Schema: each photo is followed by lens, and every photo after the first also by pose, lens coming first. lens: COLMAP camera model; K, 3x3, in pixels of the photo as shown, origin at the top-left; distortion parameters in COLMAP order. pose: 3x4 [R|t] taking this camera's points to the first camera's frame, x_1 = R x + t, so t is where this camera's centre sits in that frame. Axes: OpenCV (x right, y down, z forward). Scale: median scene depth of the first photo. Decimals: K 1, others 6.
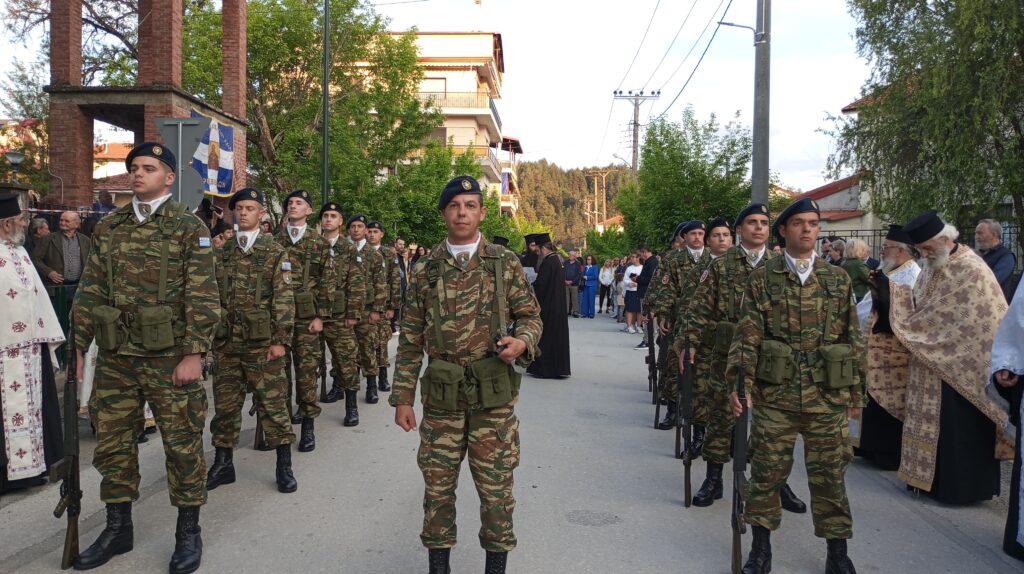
lens RADIAL K [[887.7, 0, 503.5], [0, 887.7, 292.3], [0, 0, 1]] dist [0.092939, -0.102063]
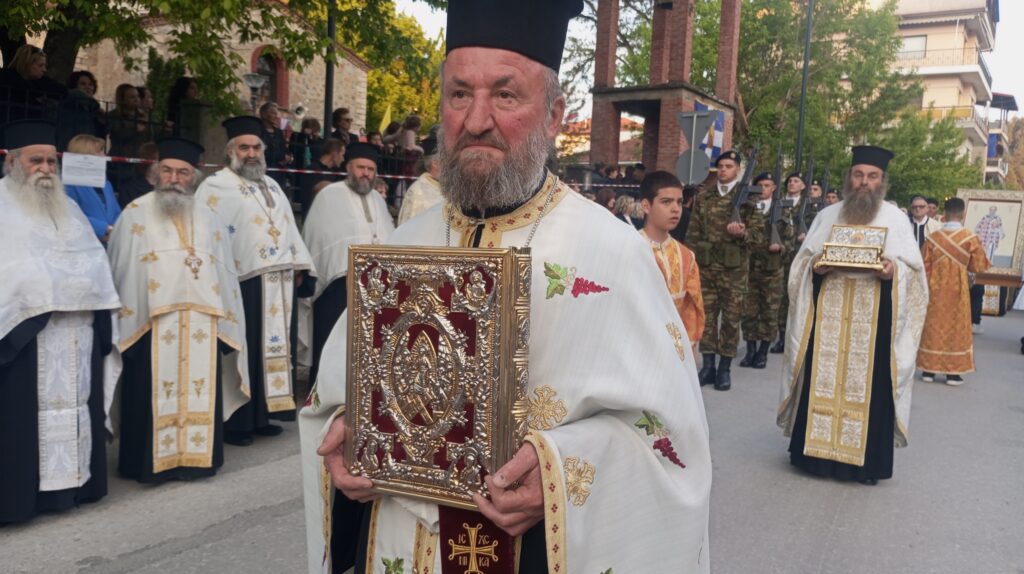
lens RADIAL K [[926.8, 0, 499.1], [0, 926.8, 287.7], [0, 0, 1]] dist [0.115388, -0.156852]
pose [[0.887828, 0.052035, -0.457224, 0.005682], [-0.039968, 0.998551, 0.036032, 0.008142], [0.458436, -0.013716, 0.888621, -0.126239]]
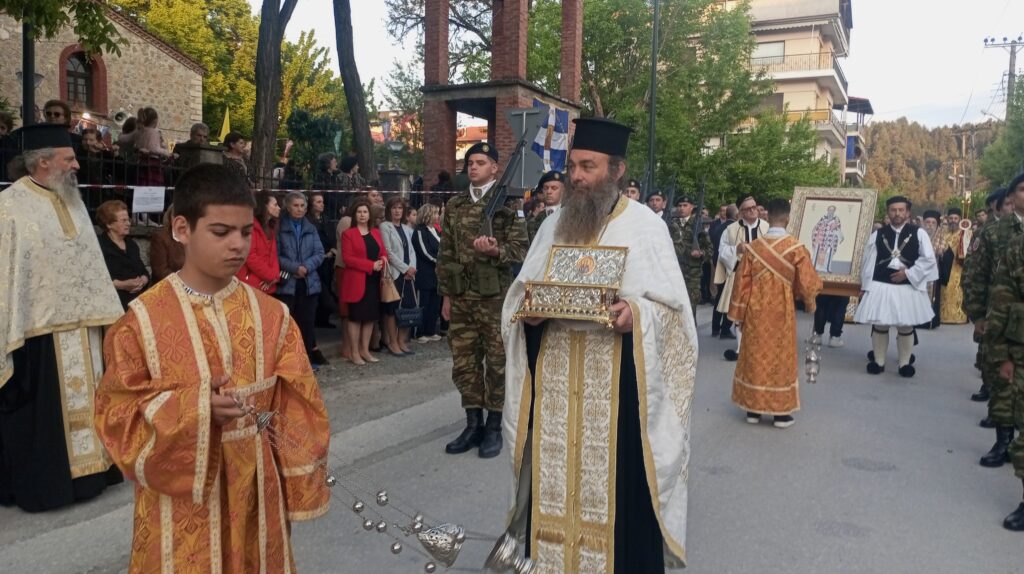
lens RADIAL K [[887.7, 0, 503.5], [0, 887.7, 292.3], [0, 0, 1]] dist [0.092939, -0.102063]
pose [[0.931504, 0.021757, -0.363080, 0.015558], [-0.010165, 0.999377, 0.033807, 0.001575], [0.363589, -0.027801, 0.931144, -0.030928]]
